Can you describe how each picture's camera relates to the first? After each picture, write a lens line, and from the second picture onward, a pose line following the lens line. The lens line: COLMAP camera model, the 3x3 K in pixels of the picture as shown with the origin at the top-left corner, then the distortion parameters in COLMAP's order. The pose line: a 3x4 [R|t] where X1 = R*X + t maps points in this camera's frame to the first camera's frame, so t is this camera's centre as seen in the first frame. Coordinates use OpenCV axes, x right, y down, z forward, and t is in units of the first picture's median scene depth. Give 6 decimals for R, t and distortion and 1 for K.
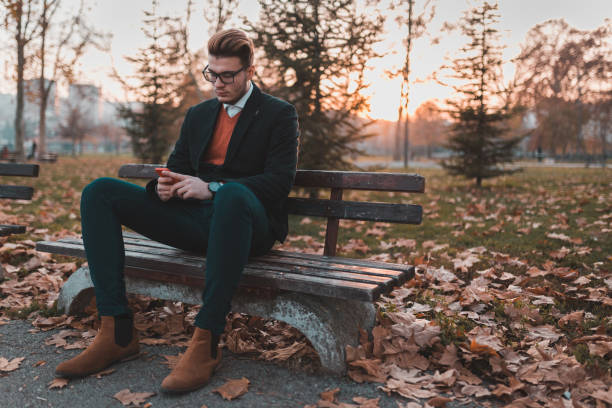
lens RADIAL K [[576.3, 0, 332.8], [0, 576.3, 207.1], [0, 0, 1]] dist [0.007839, 0.006618]
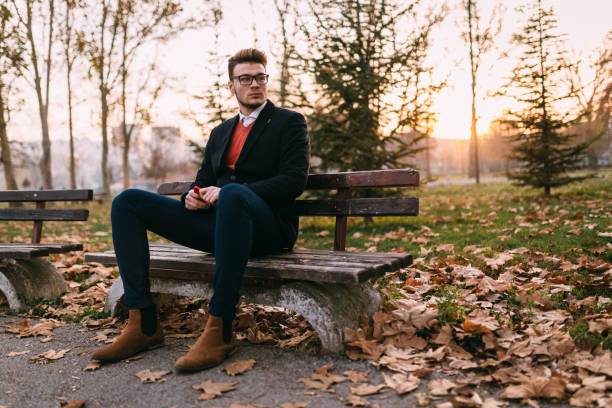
lens RADIAL K [[576.3, 0, 332.8], [0, 576.3, 207.1], [0, 0, 1]] dist [0.007839, 0.006618]
pose [[0.990072, -0.061990, -0.126153, 0.103847], [0.056715, 0.997376, -0.044990, 0.041635], [0.128611, 0.037388, 0.990990, -0.058019]]
